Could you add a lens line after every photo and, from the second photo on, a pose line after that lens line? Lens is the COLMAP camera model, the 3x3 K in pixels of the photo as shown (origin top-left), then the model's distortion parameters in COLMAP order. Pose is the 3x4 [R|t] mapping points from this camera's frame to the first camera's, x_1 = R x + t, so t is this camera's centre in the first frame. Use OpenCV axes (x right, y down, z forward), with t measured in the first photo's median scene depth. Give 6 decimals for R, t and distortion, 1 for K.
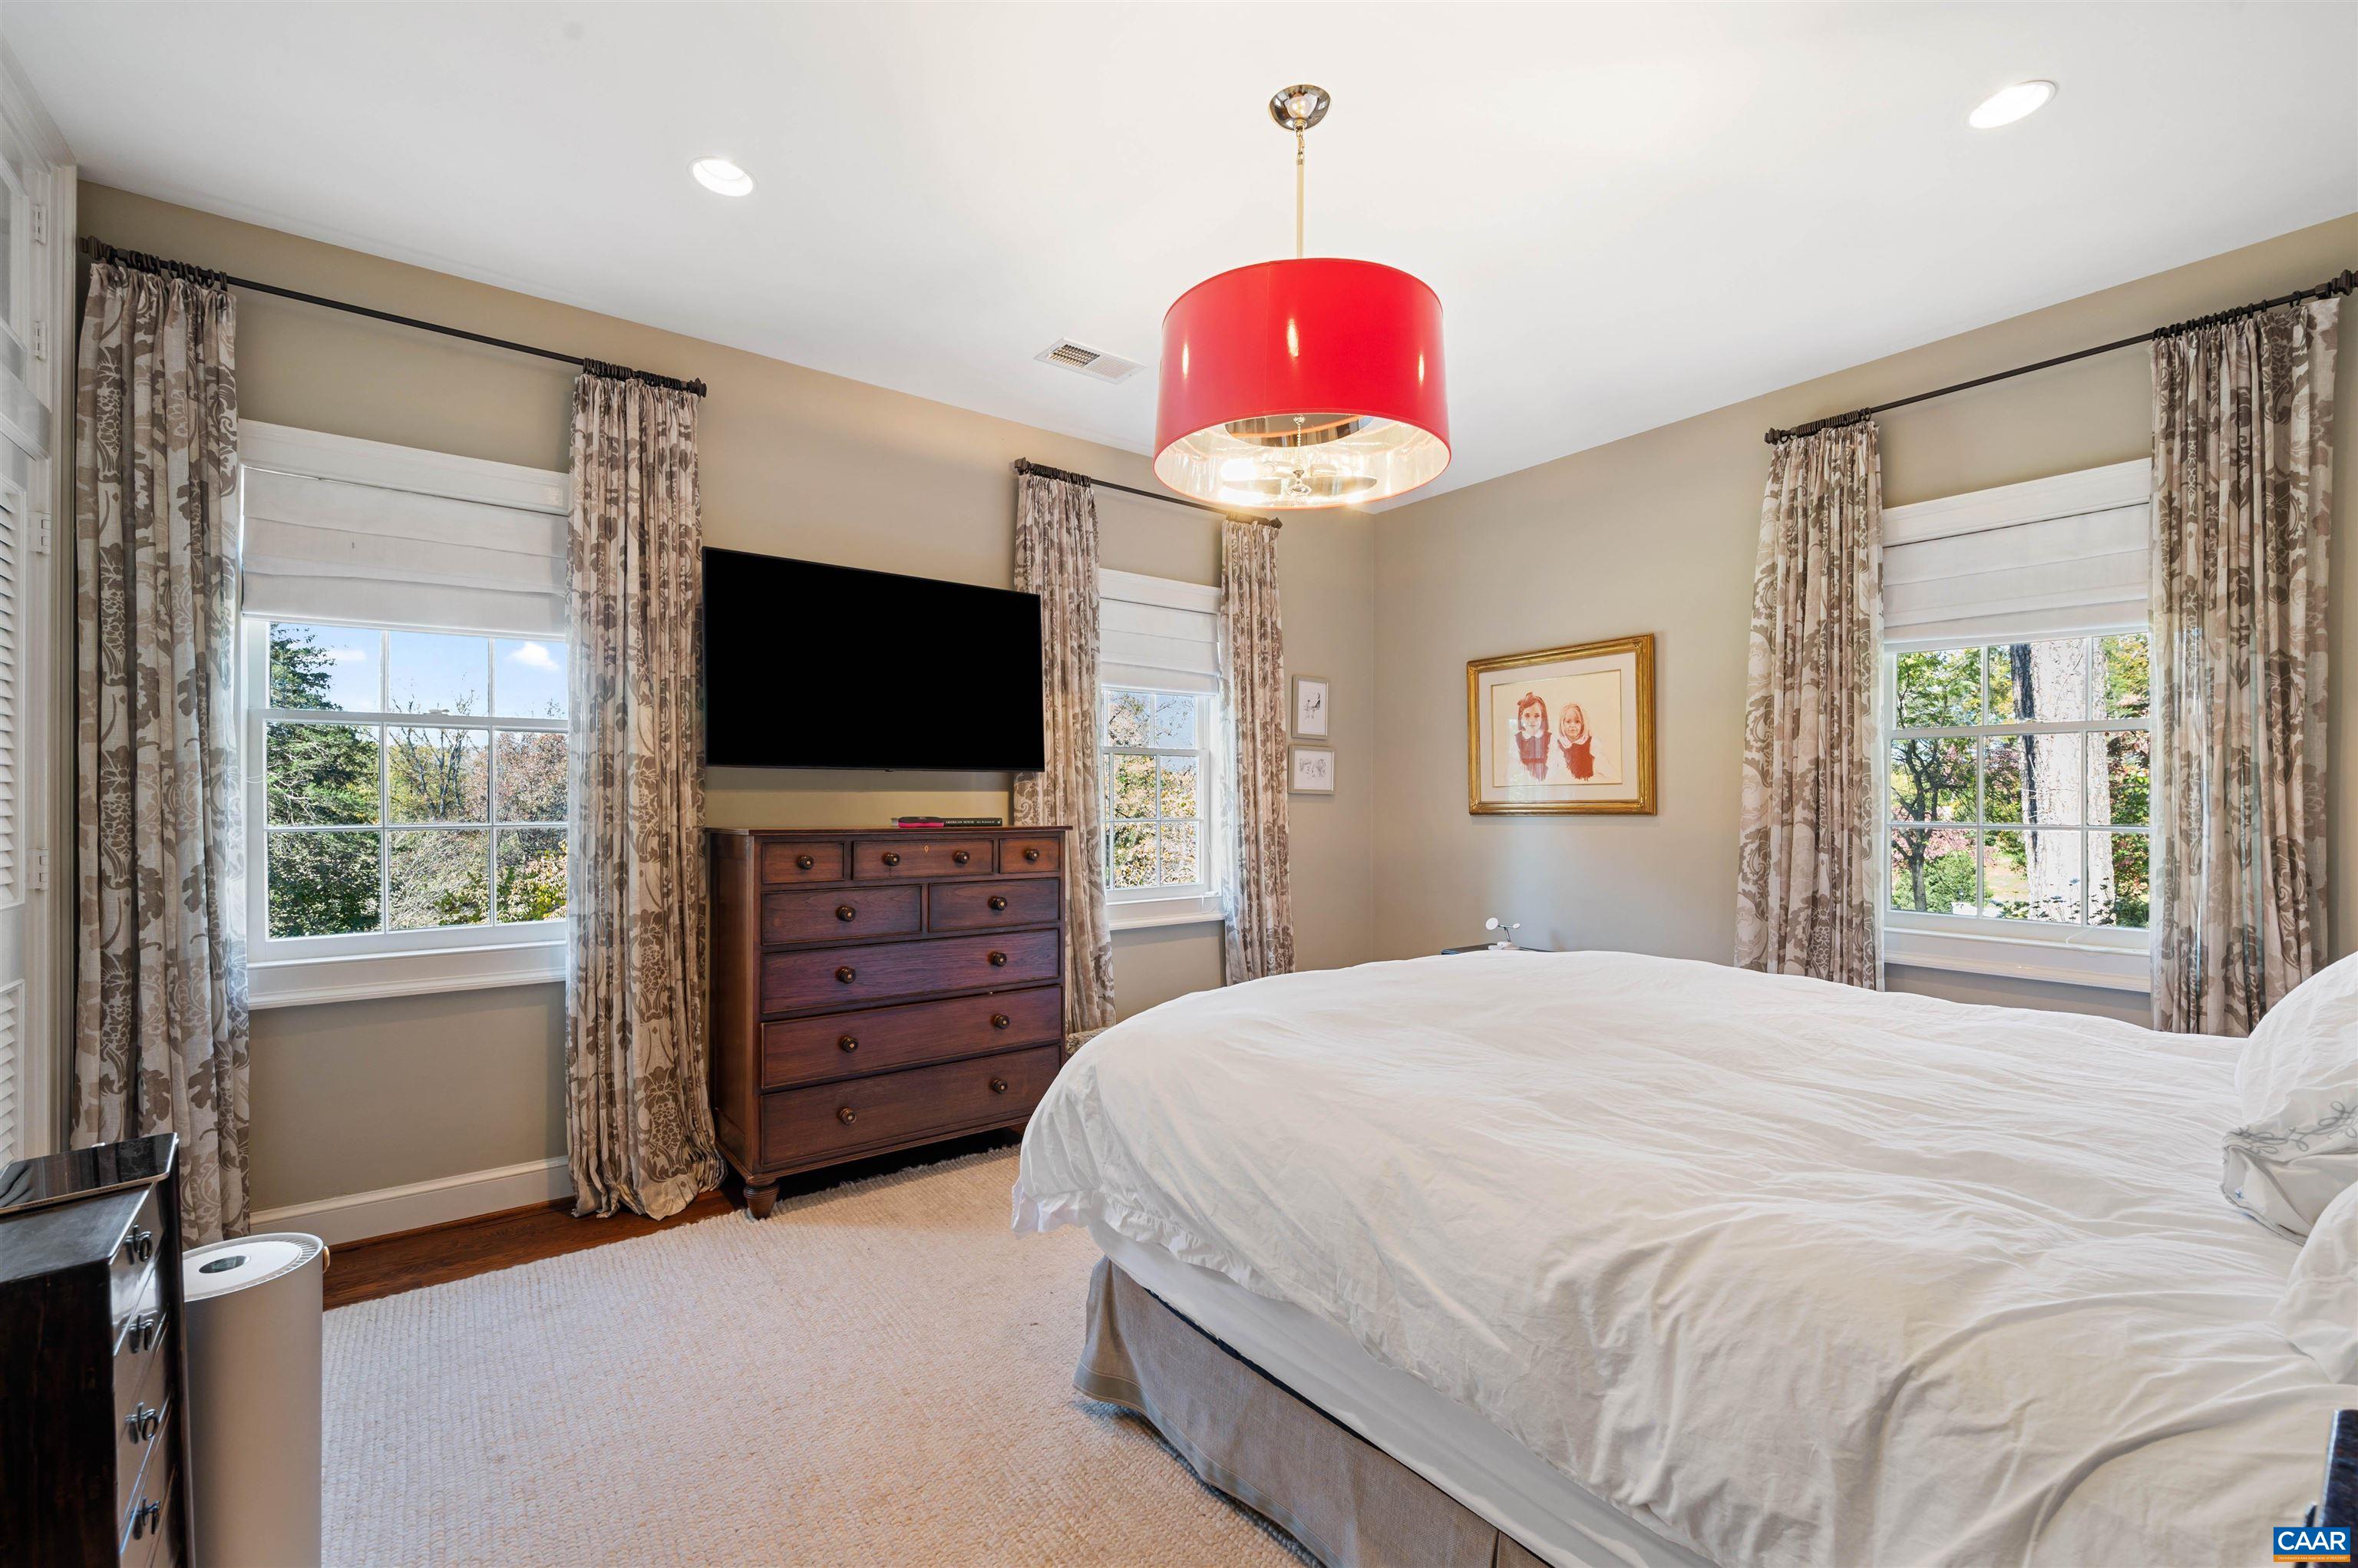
lens RADIAL K [[1041.5, 0, 1178.5], [0, 1041.5, 802.9], [0, 0, 1]] dist [-0.000443, 0.000210]
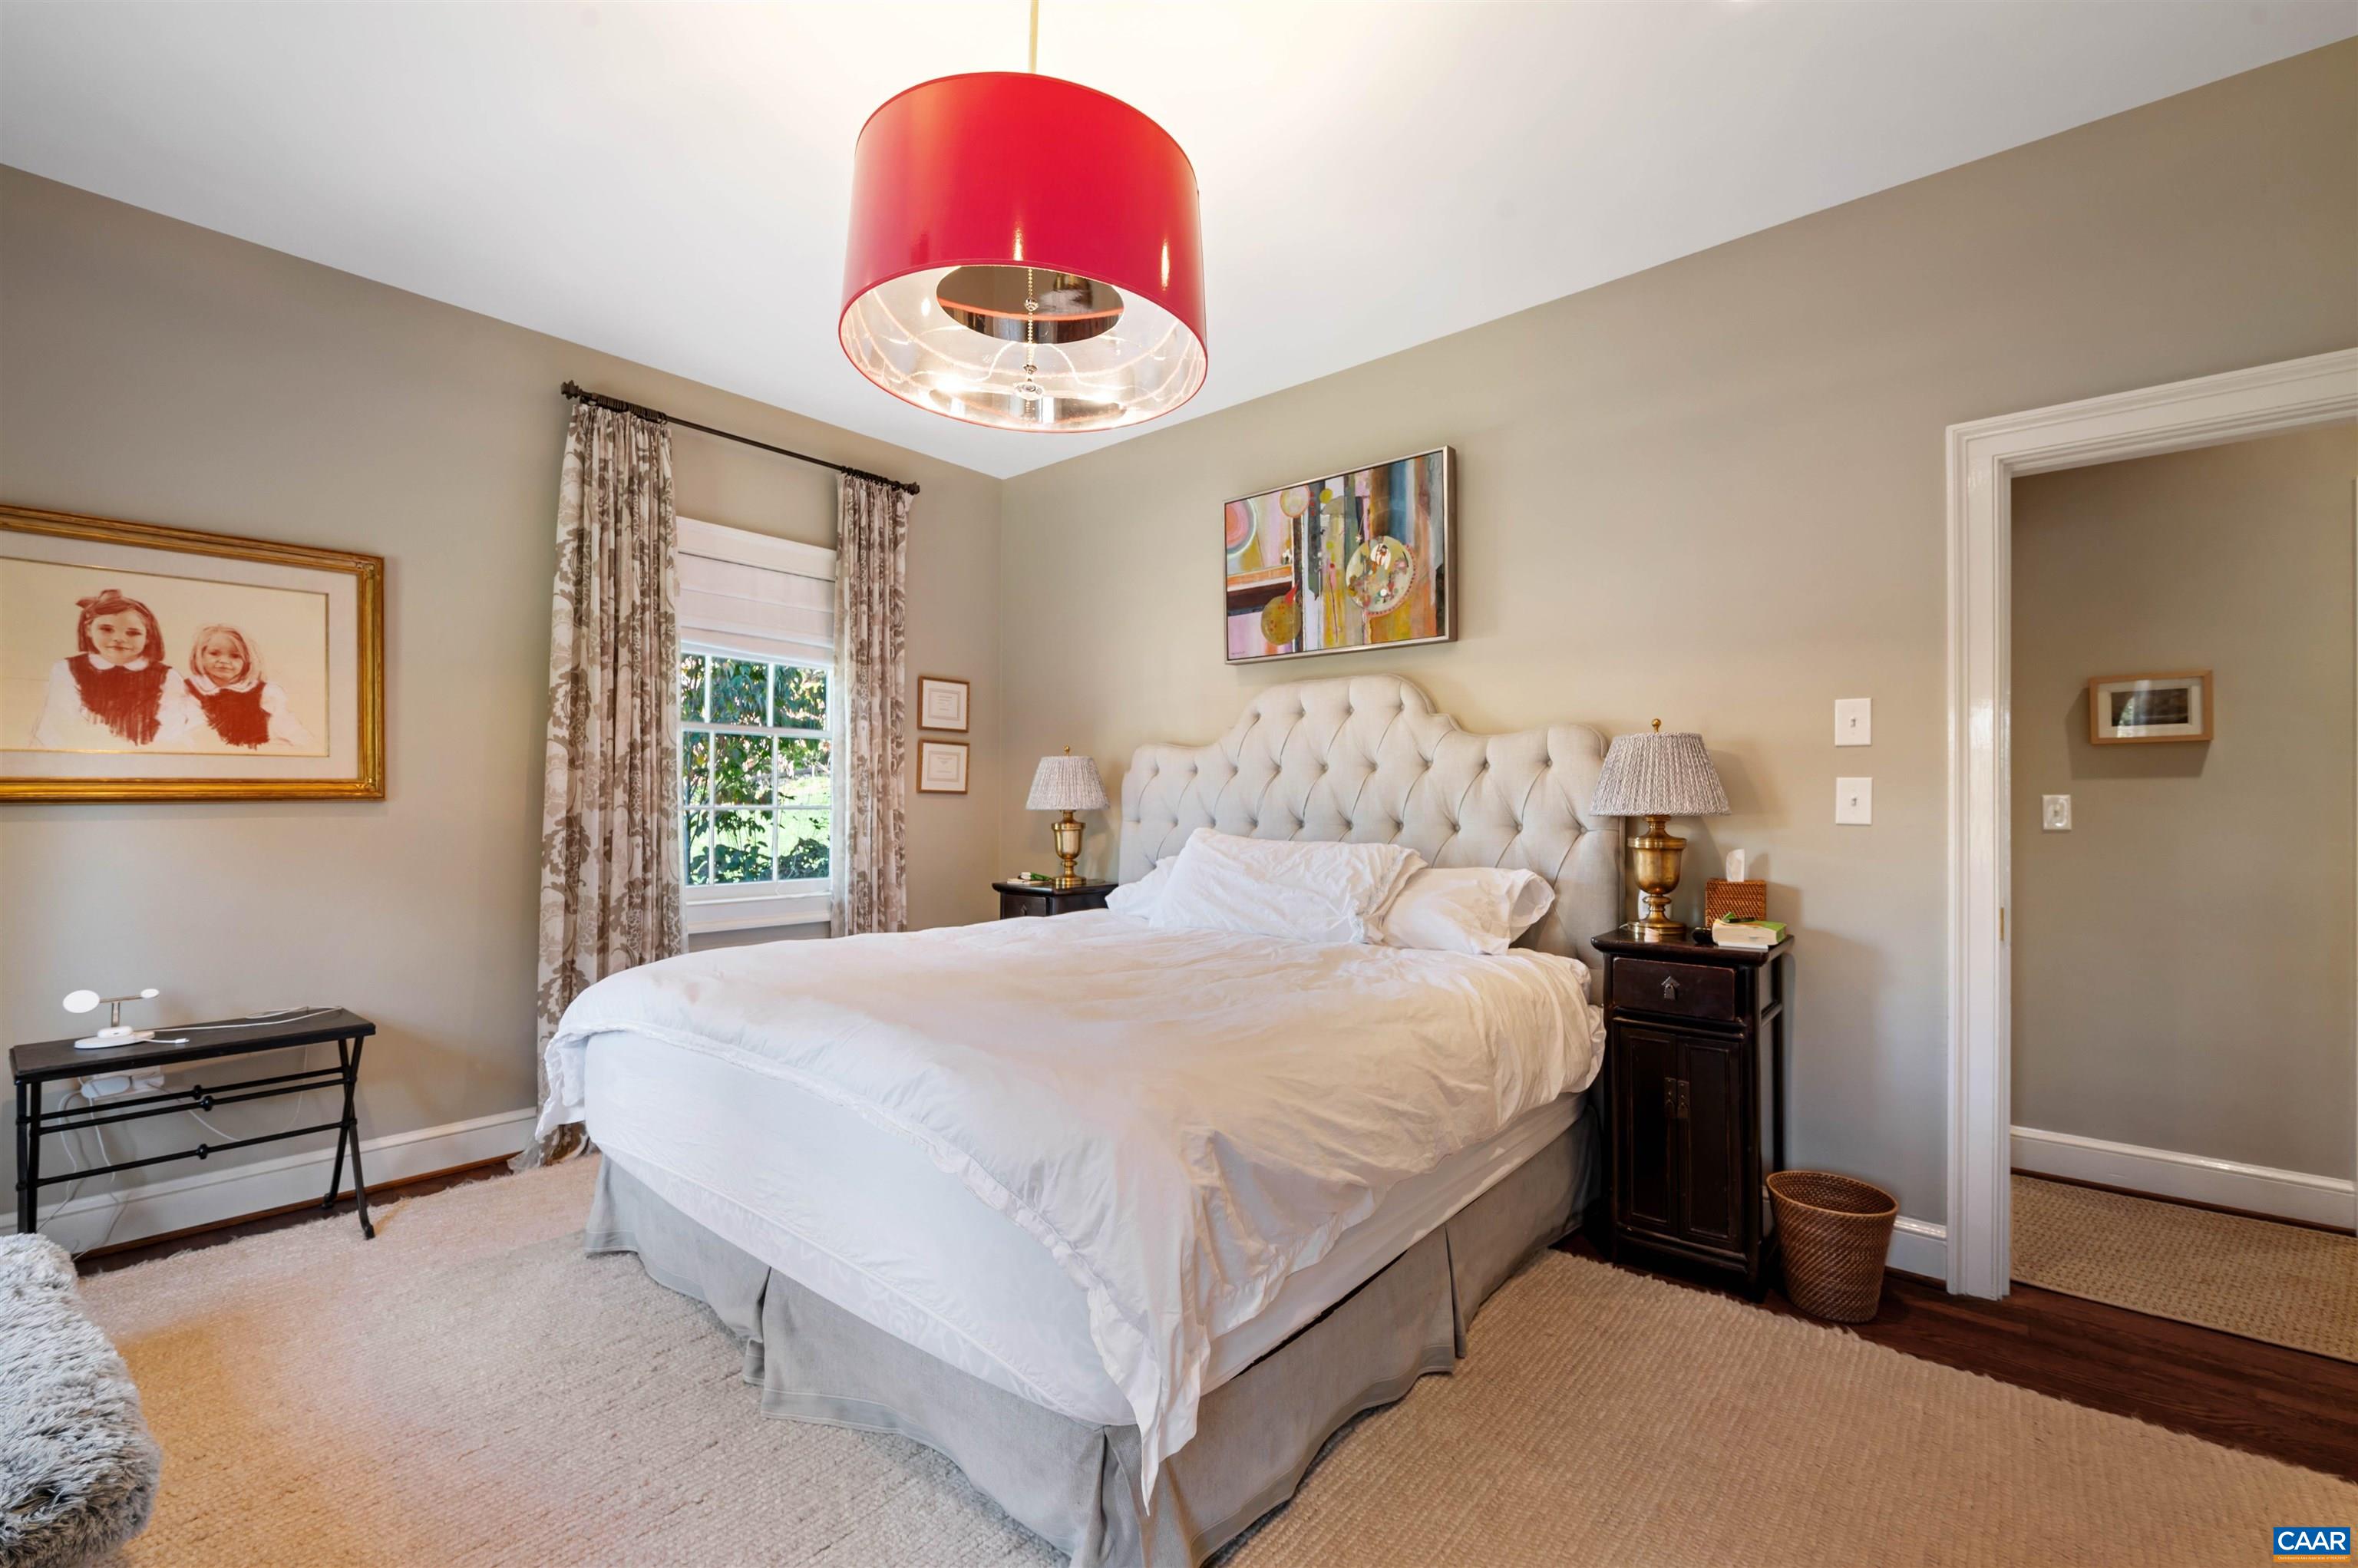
lens RADIAL K [[1041.5, 0, 1178.5], [0, 1041.5, 802.9], [0, 0, 1]] dist [-0.000443, 0.000210]
pose [[-0.252239, -0.009290, 0.967620, -0.415442], [-0.010052, 0.999925, 0.006980, 0.002831], [-0.967613, -0.007966, -0.252313, 0.634992]]
